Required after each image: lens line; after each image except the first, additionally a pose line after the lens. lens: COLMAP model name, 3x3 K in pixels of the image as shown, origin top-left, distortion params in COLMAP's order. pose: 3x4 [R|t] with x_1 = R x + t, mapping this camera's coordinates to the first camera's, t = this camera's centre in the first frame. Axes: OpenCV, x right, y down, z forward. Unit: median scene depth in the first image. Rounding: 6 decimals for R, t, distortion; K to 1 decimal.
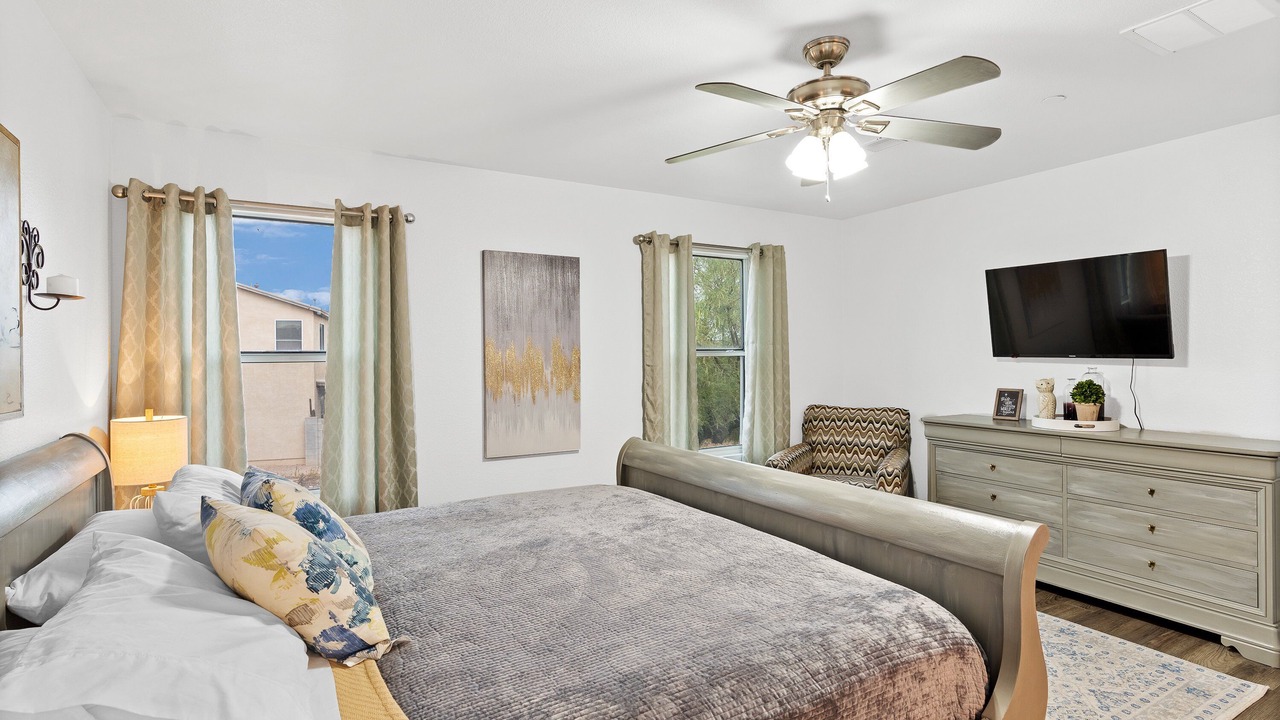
lens RADIAL K [[621.0, 0, 640.0], [0, 621.0, 360.0], [0, 0, 1]] dist [-0.002655, 0.000136]
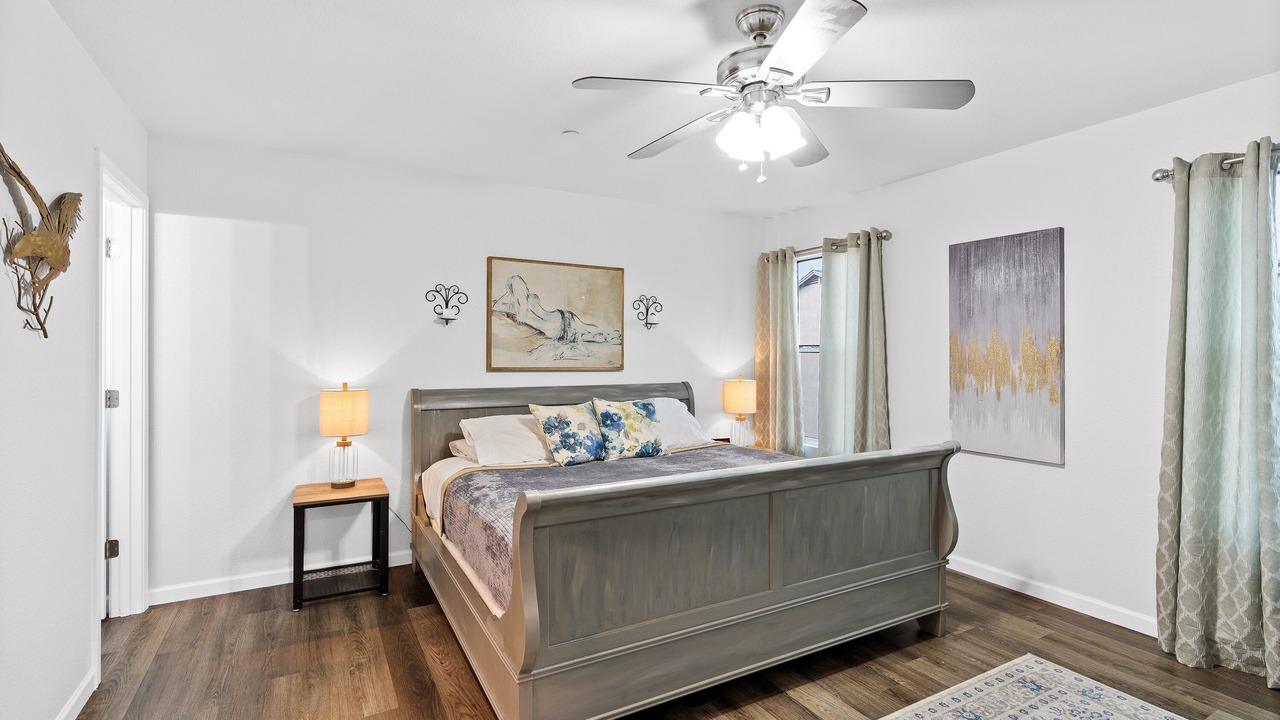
lens RADIAL K [[621.0, 0, 640.0], [0, 621.0, 360.0], [0, 0, 1]] dist [-0.002655, 0.000136]
pose [[-0.024989, 0.015210, -0.999572, 0.772677], [-0.010762, 0.999822, 0.015483, 0.002335], [0.999630, 0.011145, -0.024821, 0.502977]]
